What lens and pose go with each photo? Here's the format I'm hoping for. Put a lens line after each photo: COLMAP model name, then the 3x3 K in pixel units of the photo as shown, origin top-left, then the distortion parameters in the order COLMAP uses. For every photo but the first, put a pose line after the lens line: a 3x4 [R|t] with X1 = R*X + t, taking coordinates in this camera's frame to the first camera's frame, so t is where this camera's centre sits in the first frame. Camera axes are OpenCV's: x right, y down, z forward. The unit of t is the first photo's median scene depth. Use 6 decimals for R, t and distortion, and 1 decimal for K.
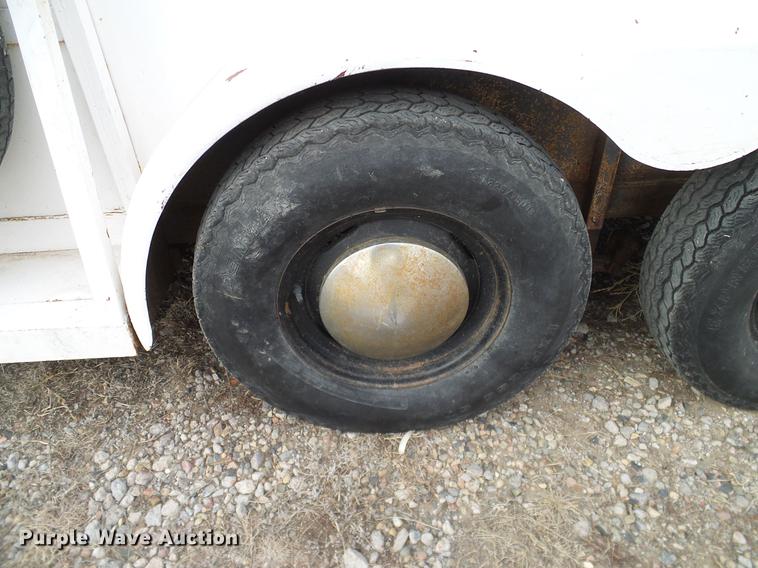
lens RADIAL K [[519.5, 0, 379.0], [0, 519.5, 284.0], [0, 0, 1]] dist [-0.005820, -0.003716]
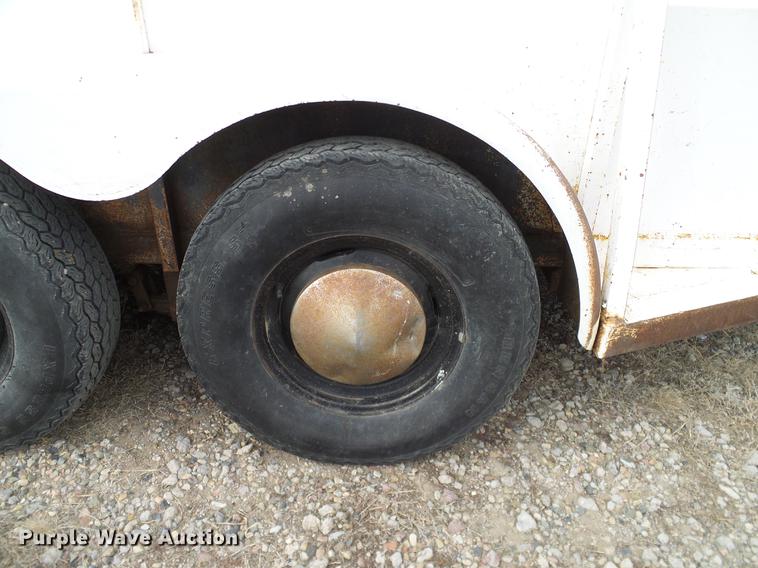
lens RADIAL K [[519.5, 0, 379.0], [0, 519.5, 284.0], [0, 0, 1]] dist [-0.005820, -0.003716]
pose [[0.997132, 0.067394, -0.034434, 0.829317], [-0.068987, 0.996491, -0.047396, -0.082070], [0.031119, 0.049636, 0.998282, -0.095068]]
